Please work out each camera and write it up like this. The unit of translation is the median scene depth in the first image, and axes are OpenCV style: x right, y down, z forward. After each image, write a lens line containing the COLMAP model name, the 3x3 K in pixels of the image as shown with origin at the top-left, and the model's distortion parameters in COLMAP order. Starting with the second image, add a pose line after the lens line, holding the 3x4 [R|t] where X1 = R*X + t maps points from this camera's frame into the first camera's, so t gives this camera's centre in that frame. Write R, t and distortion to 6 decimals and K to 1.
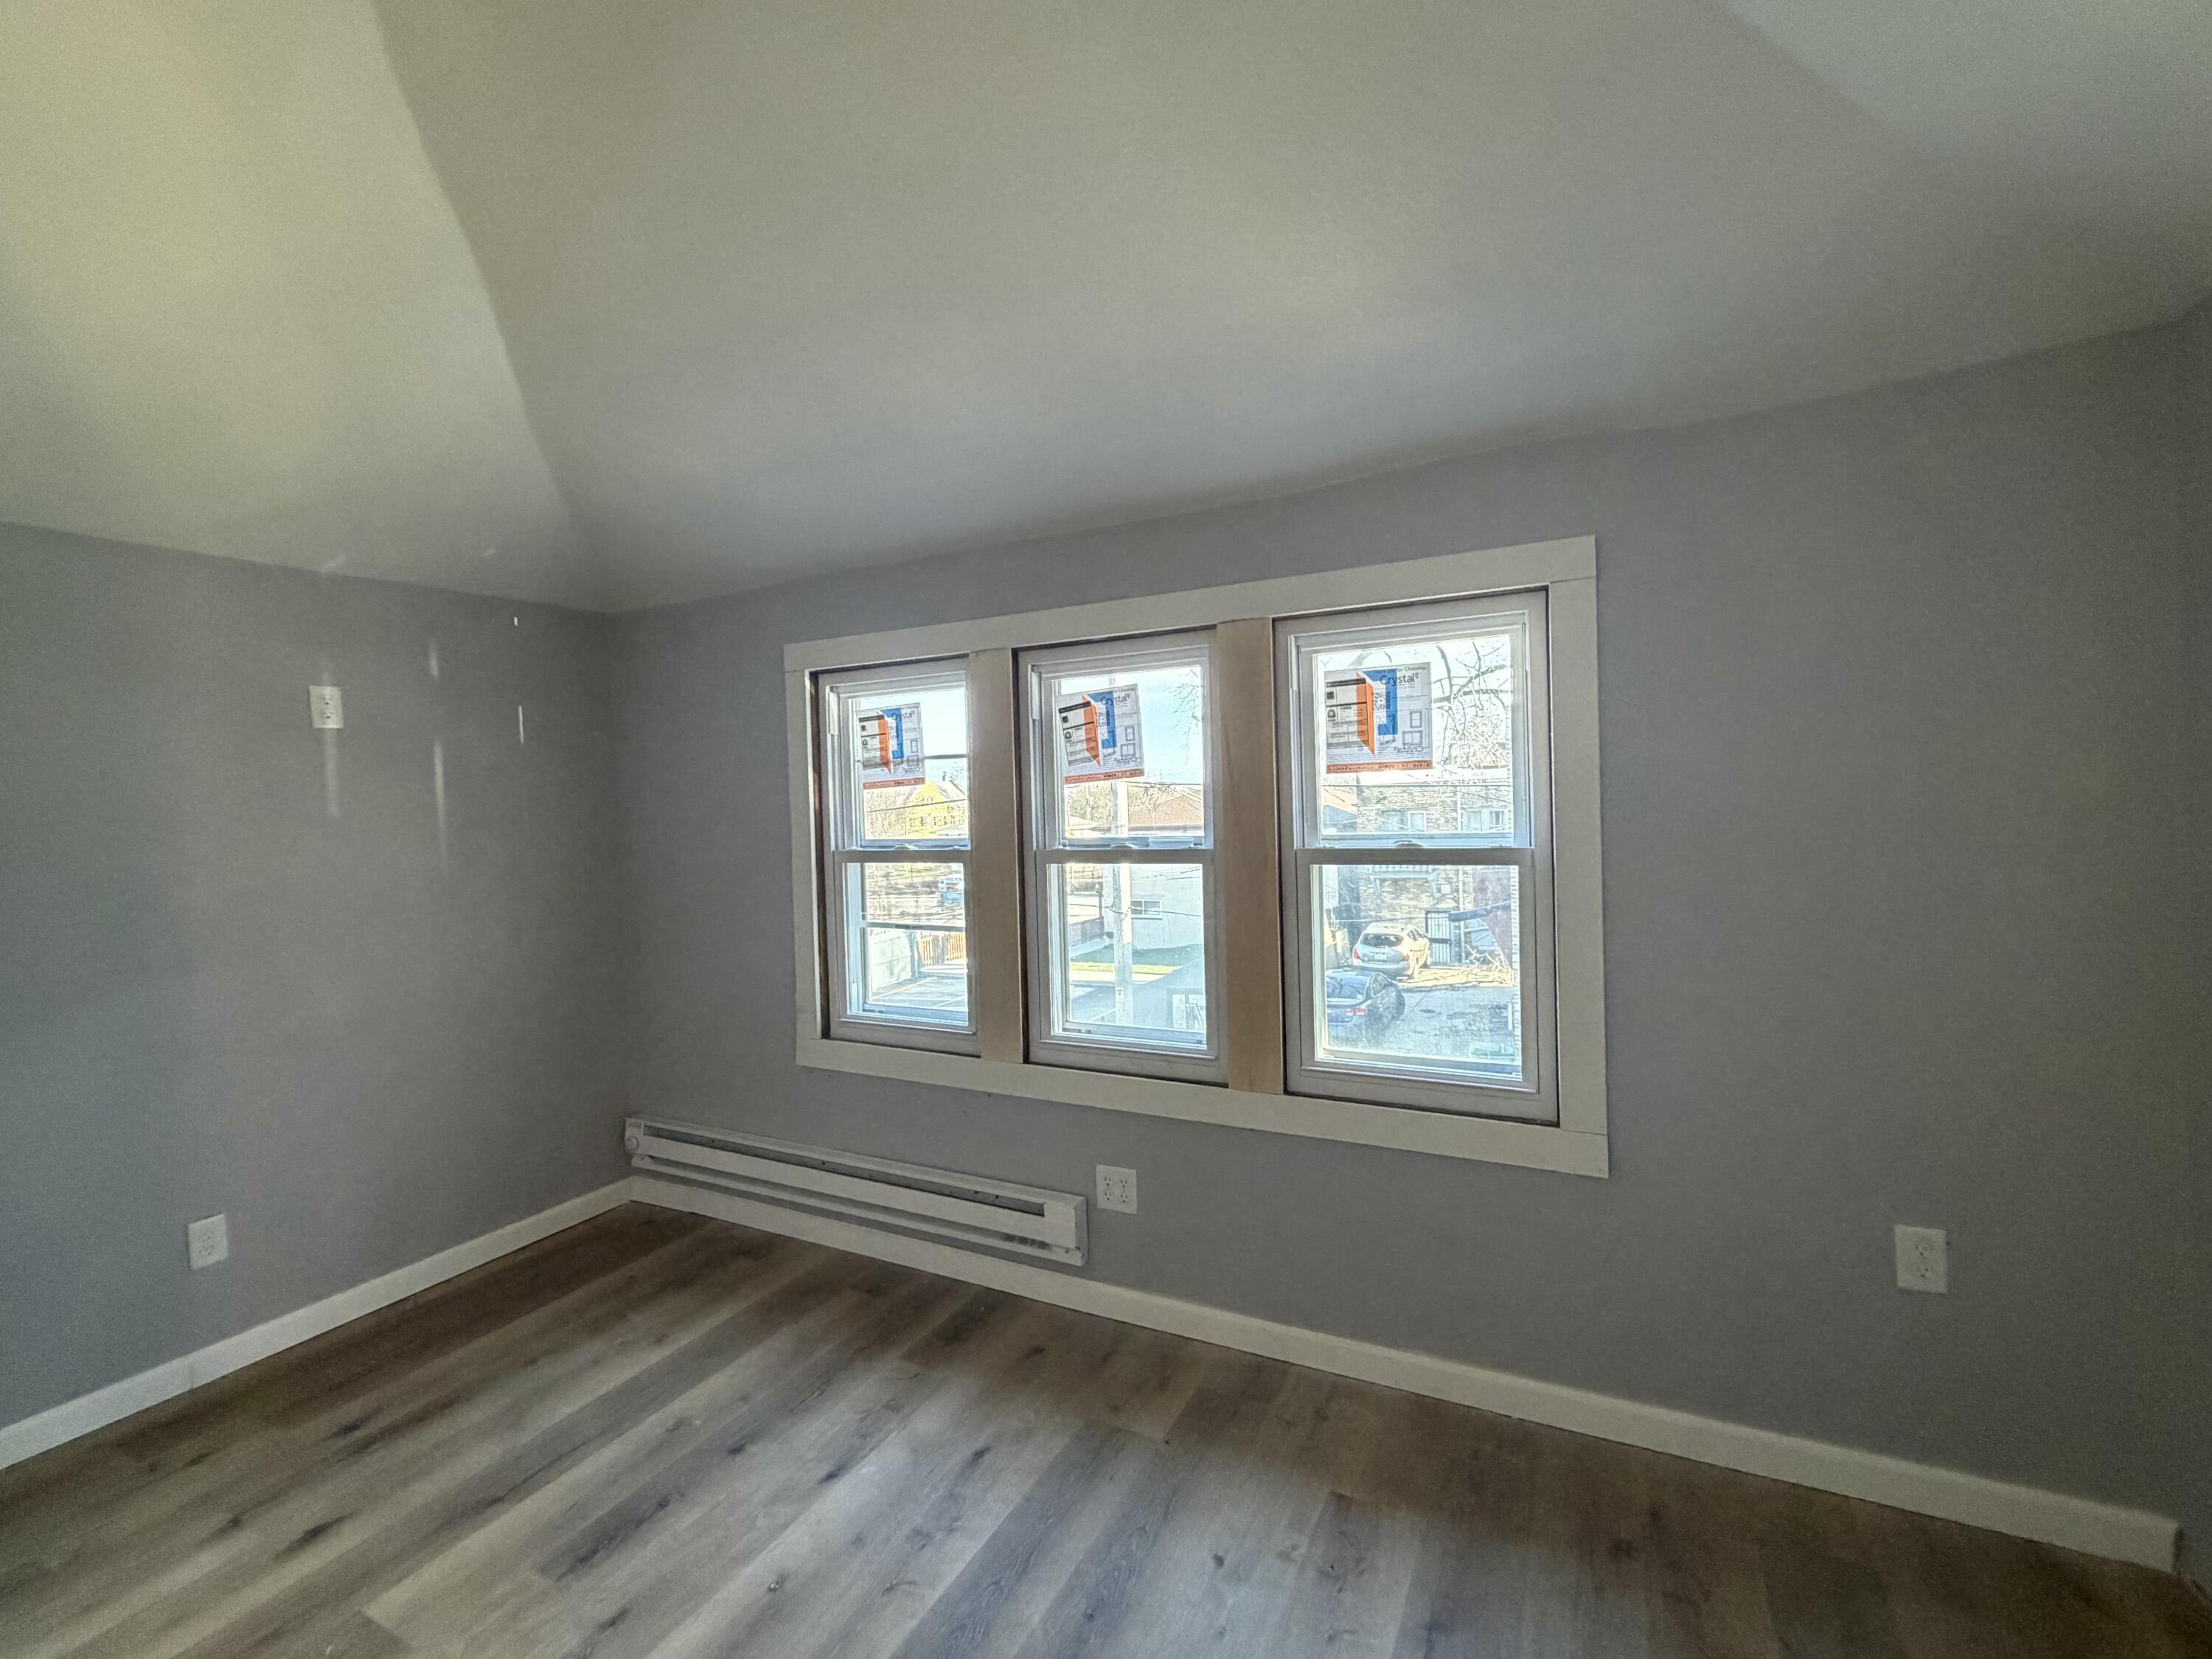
lens RADIAL K [[972.0, 0, 1108.6], [0, 972.0, 816.3], [0, 0, 1]] dist [-0.001628, -0.000204]
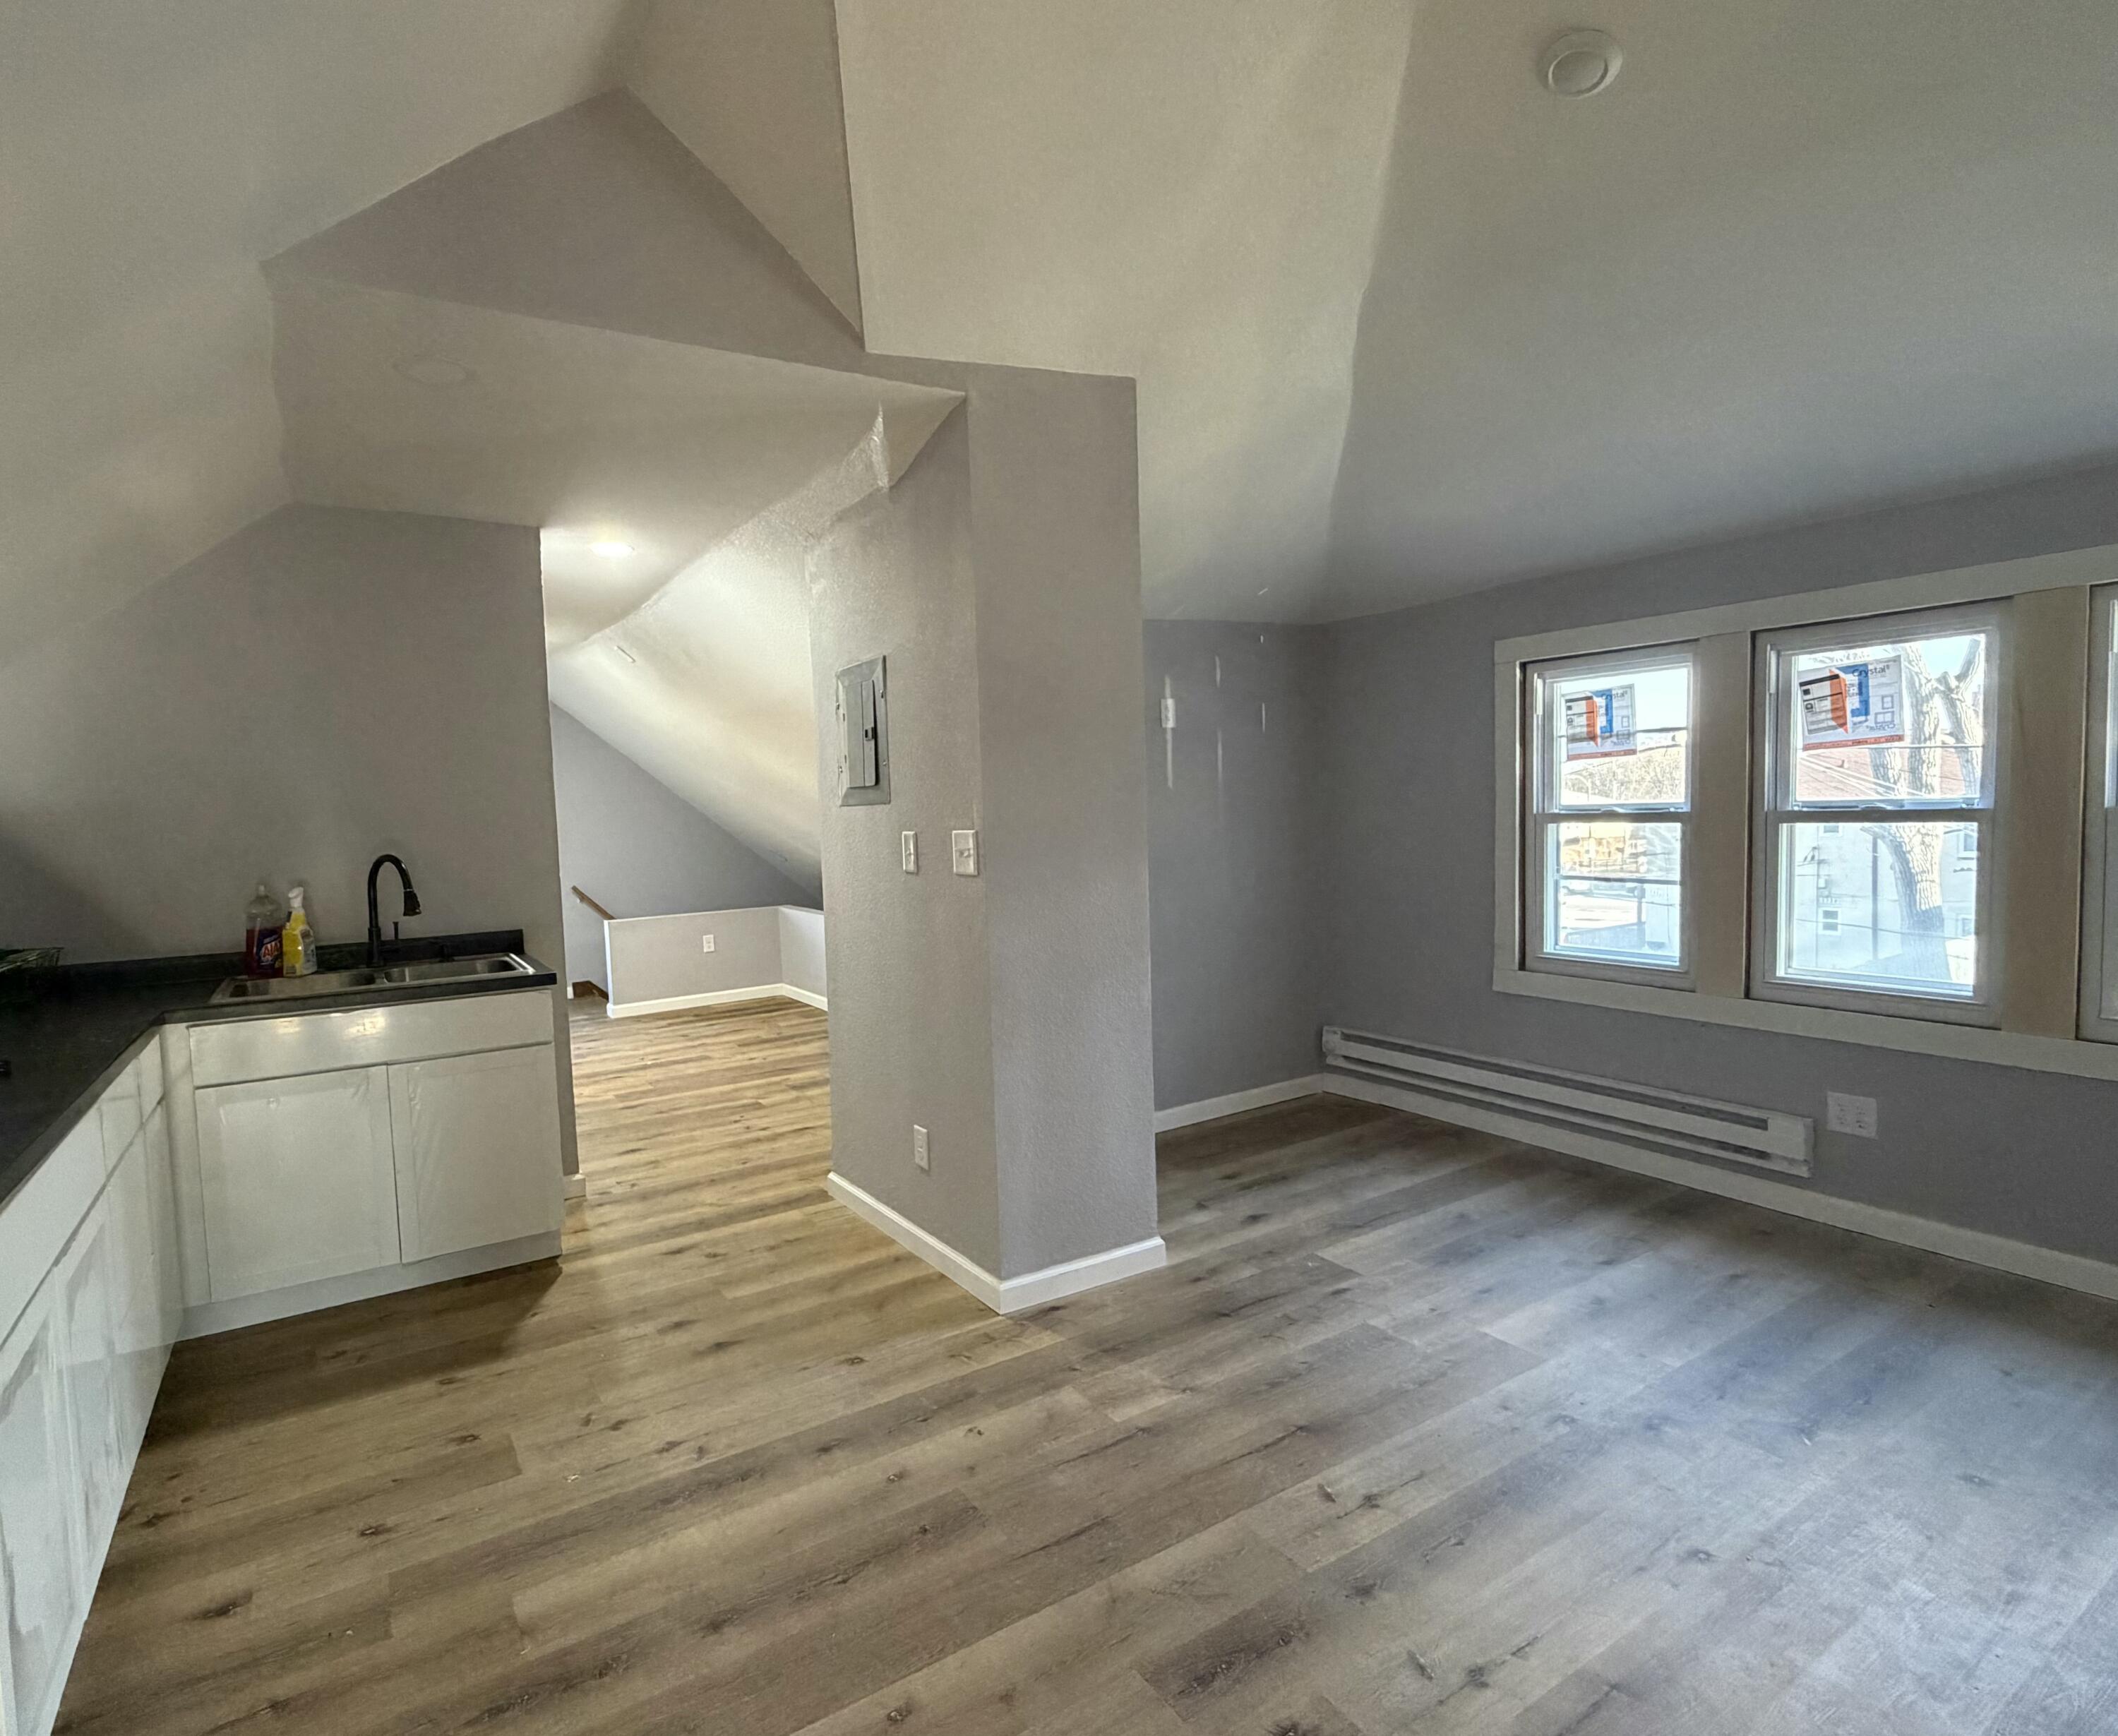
lens RADIAL K [[995.1, 0, 1061.2], [0, 995.1, 858.1], [0, 0, 1]] dist [0.004468, -0.000626]
pose [[0.843368, 0.028372, -0.536587, -0.131828], [0.007716, 0.997863, 0.064891, 0.007441], [0.537281, -0.058867, 0.841346, -0.378385]]
